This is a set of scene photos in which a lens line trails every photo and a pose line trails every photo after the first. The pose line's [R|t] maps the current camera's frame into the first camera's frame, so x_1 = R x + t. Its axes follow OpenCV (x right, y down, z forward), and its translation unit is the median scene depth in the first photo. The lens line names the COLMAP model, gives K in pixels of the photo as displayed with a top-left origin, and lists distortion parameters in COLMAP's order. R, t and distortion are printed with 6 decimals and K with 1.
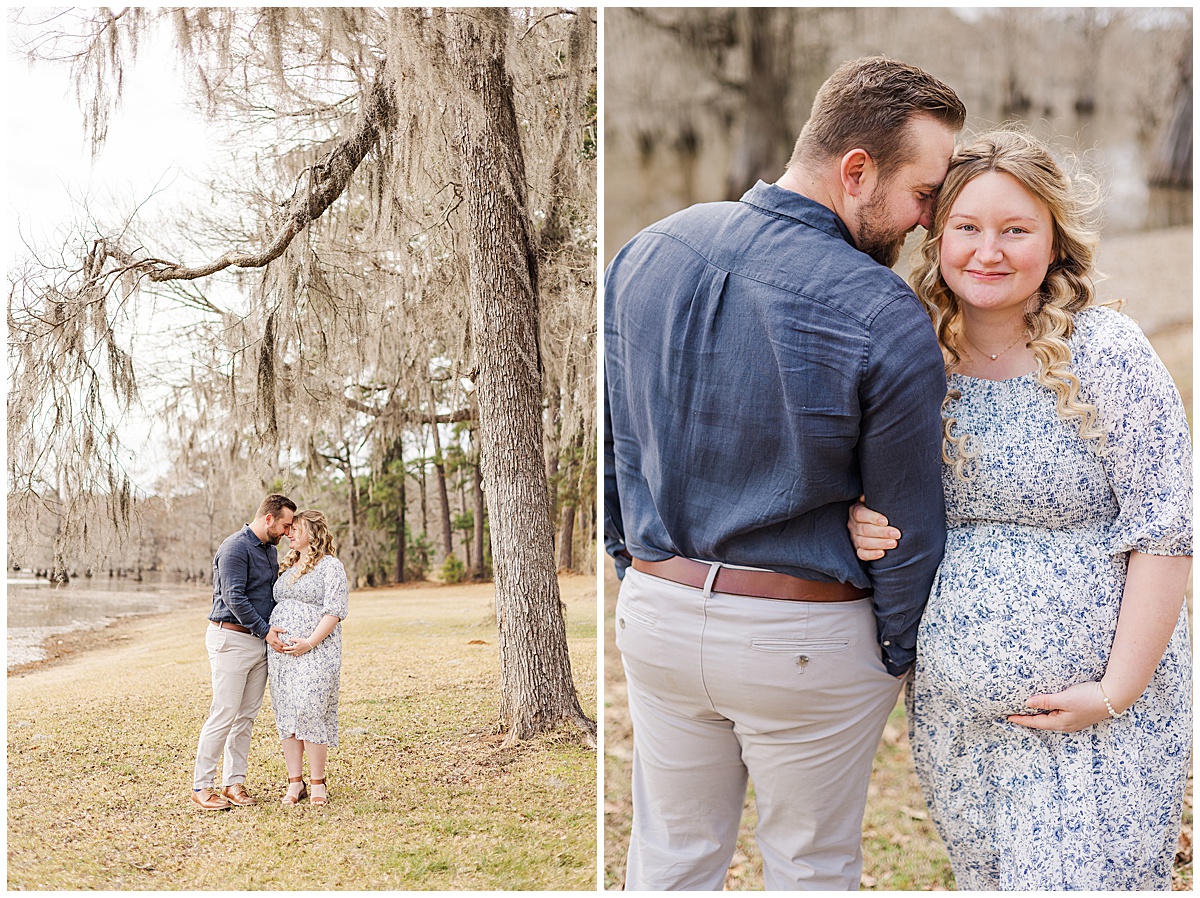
lens RADIAL K [[2316.0, 0, 599.9], [0, 2316.0, 502.7], [0, 0, 1]] dist [0.010546, 0.067066]
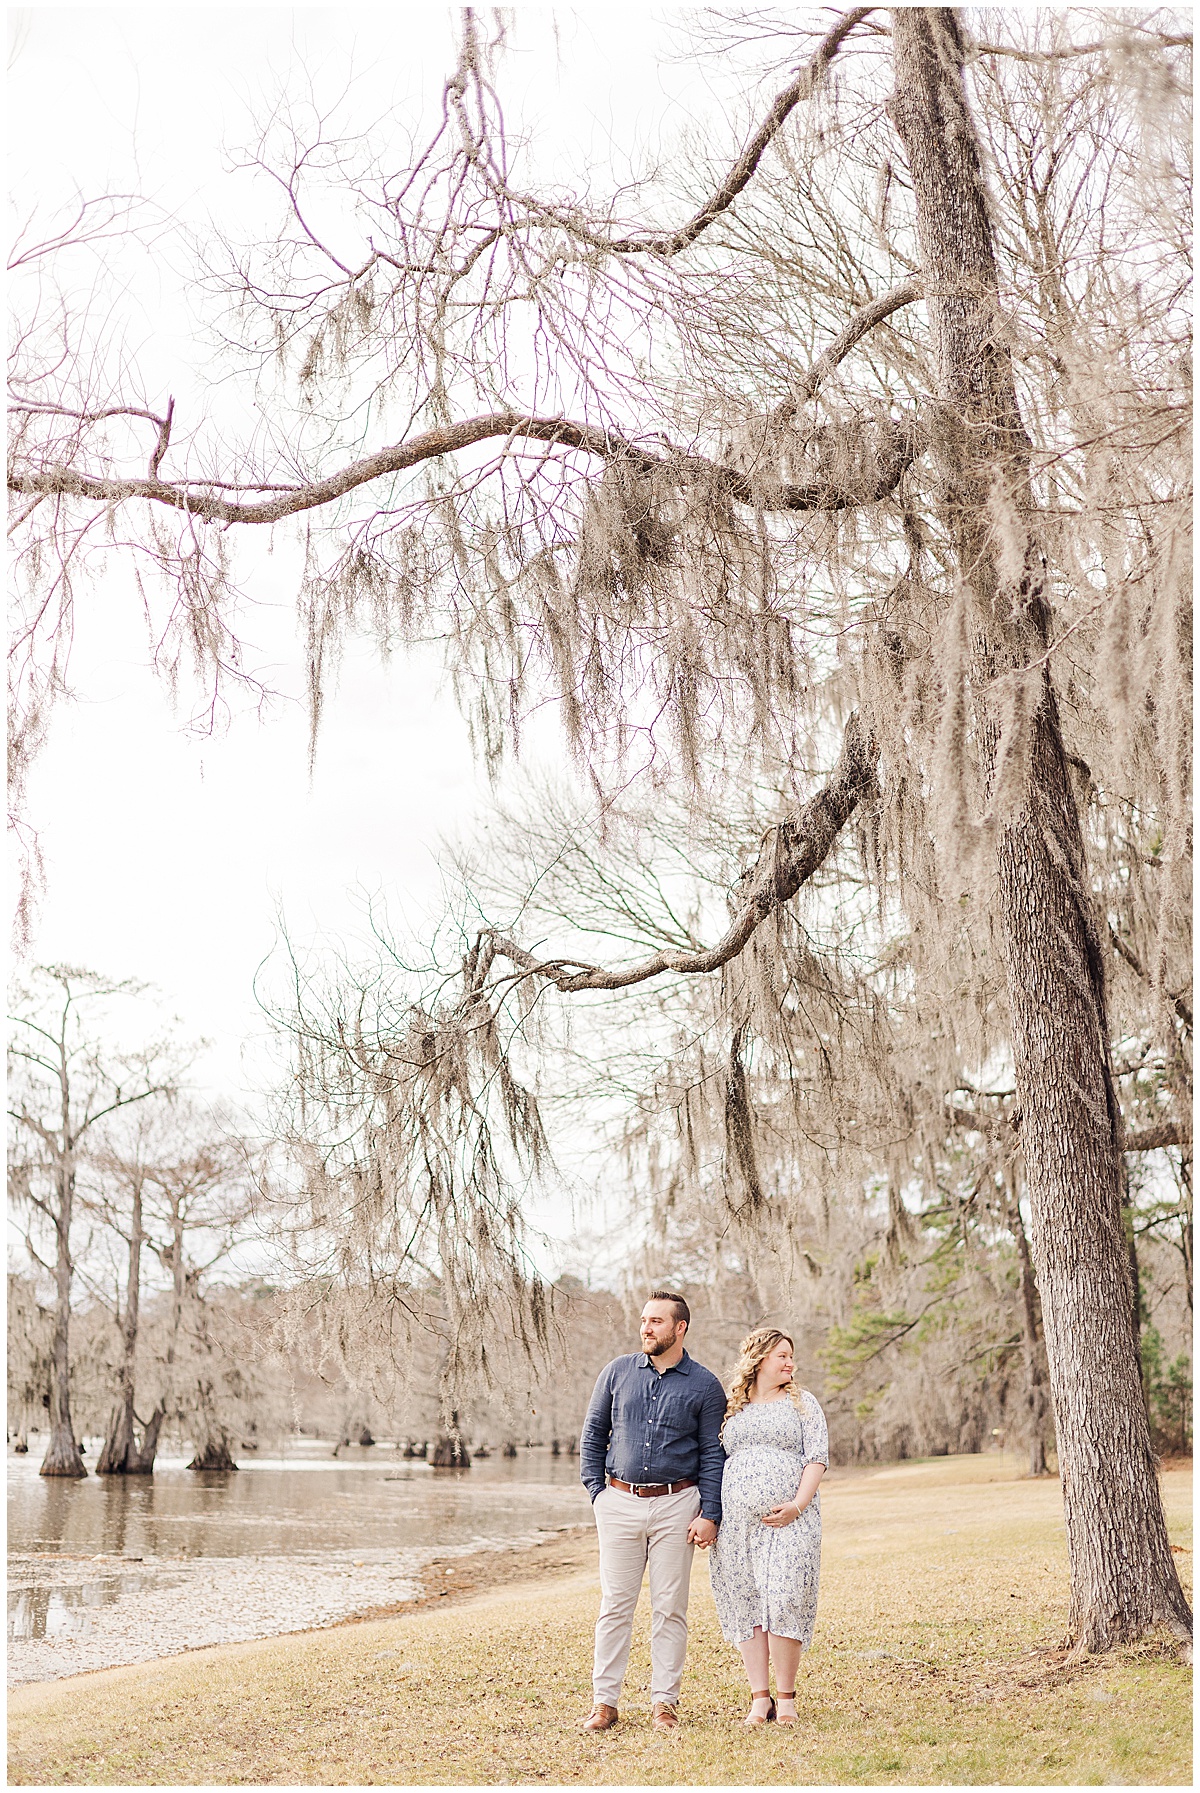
lens RADIAL K [[5008.3, 0, 600.0], [0, 5008.3, 896.5], [0, 0, 1]] dist [-0.037356, 0.391884]
pose [[0.980035, -0.031642, -0.196291, 0.112807], [0.016070, 0.996631, -0.080423, -0.003949], [0.198175, 0.075663, 0.977242, -0.458683]]
